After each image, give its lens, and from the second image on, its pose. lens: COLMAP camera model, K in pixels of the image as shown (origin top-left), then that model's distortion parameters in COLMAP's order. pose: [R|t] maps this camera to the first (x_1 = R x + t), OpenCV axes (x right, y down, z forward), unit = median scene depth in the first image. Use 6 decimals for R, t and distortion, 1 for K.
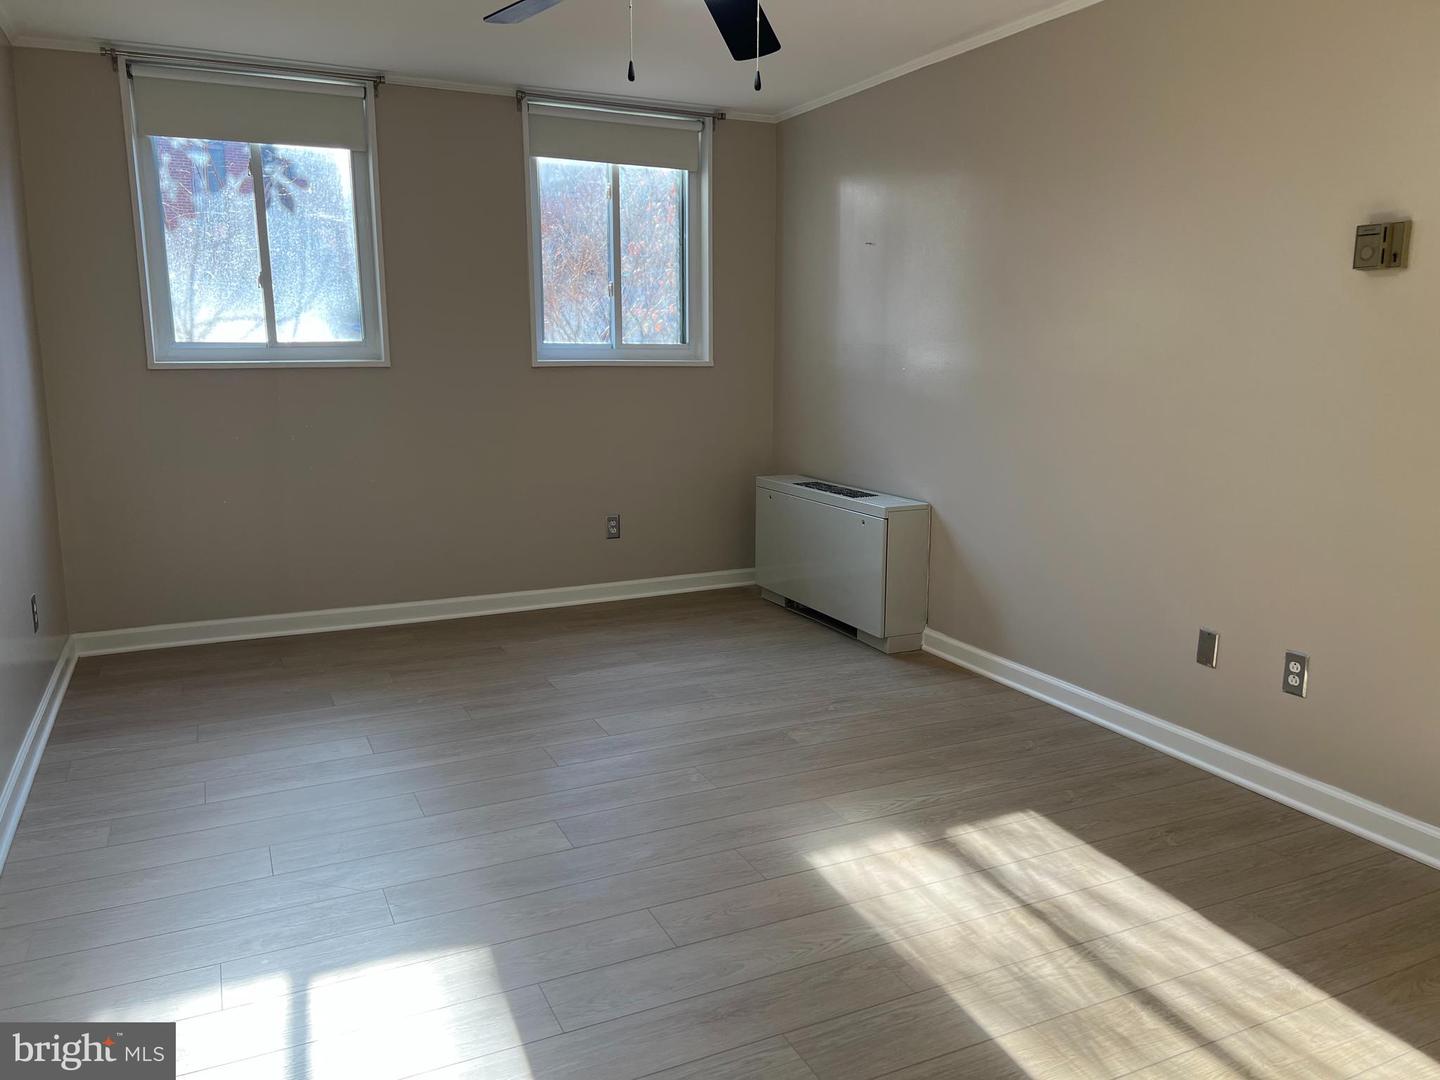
lens RADIAL K [[1078.7, 0, 720.0], [0, 1078.7, 540.0], [0, 0, 1]] dist [0.164416, -0.309725]
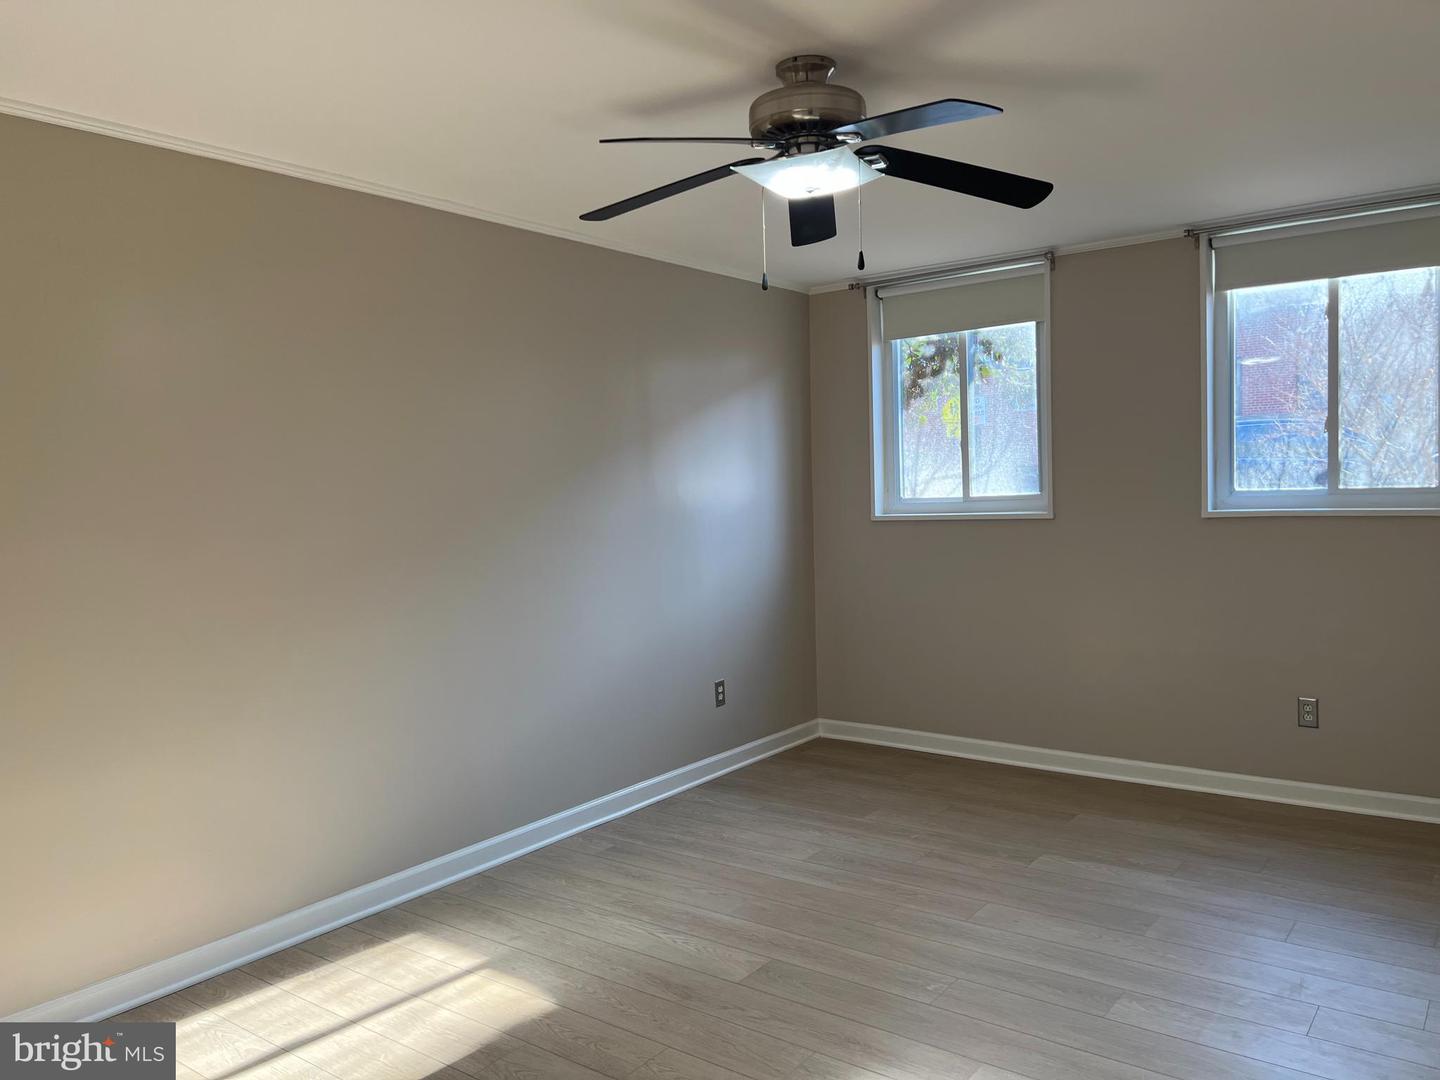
lens RADIAL K [[1039.3, 0, 720.0], [0, 1039.3, 540.0], [0, 0, 1]] dist [-0.005557, -0.001518]
pose [[0.467145, 0.025291, -0.883819, 0.426747], [-0.134615, 0.989972, -0.042822, -0.054635], [0.873873, 0.138980, 0.465866, 0.278346]]
